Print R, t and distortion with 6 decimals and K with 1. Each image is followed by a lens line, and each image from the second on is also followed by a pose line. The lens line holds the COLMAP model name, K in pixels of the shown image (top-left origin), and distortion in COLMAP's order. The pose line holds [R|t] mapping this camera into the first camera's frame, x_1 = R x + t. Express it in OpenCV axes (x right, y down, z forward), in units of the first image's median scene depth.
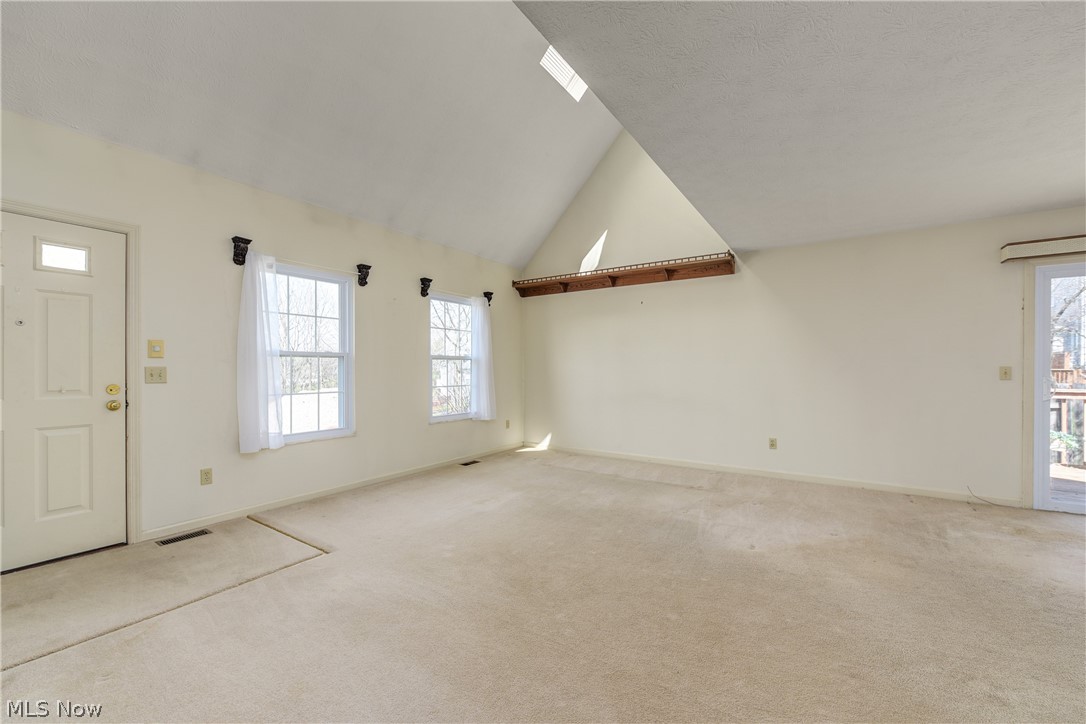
lens RADIAL K [[428.4, 0, 540.7], [0, 428.4, 367.3], [0, 0, 1]] dist [-0.002872, -0.000330]
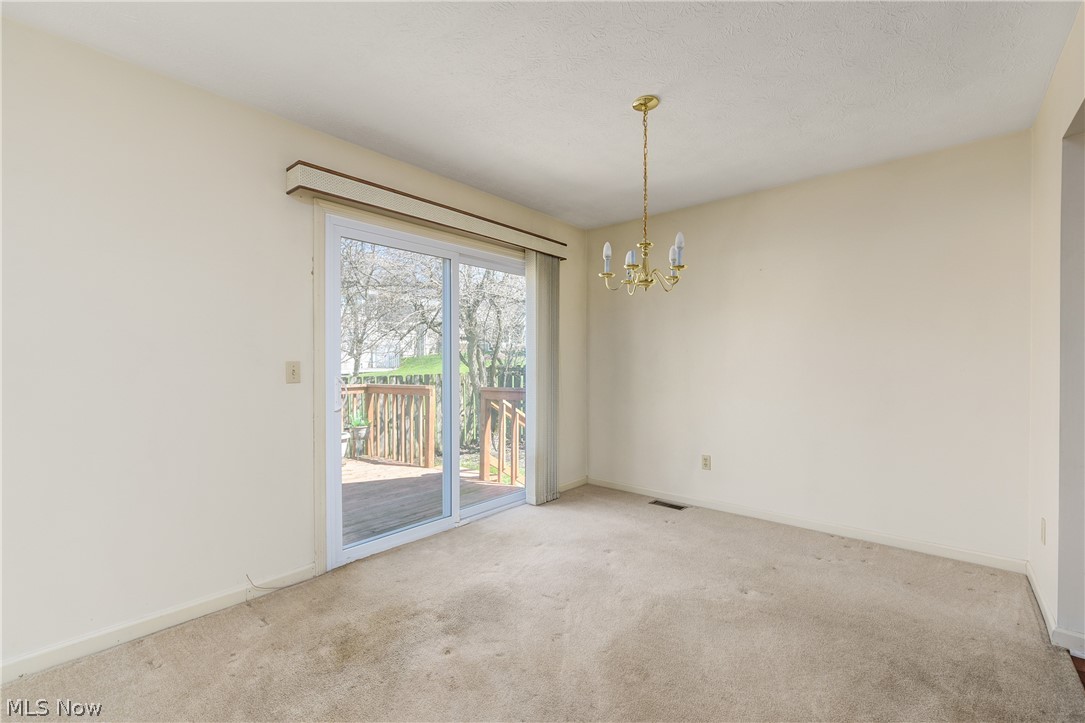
lens RADIAL K [[463.9, 0, 544.8], [0, 463.9, 367.5], [0, 0, 1]] dist [0.000689, 0.000069]
pose [[0.109967, -0.008432, 0.993900, 0.455642], [0.006919, 0.999946, 0.007717, 0.004198], [-0.993911, 0.006028, 0.110019, 0.561464]]
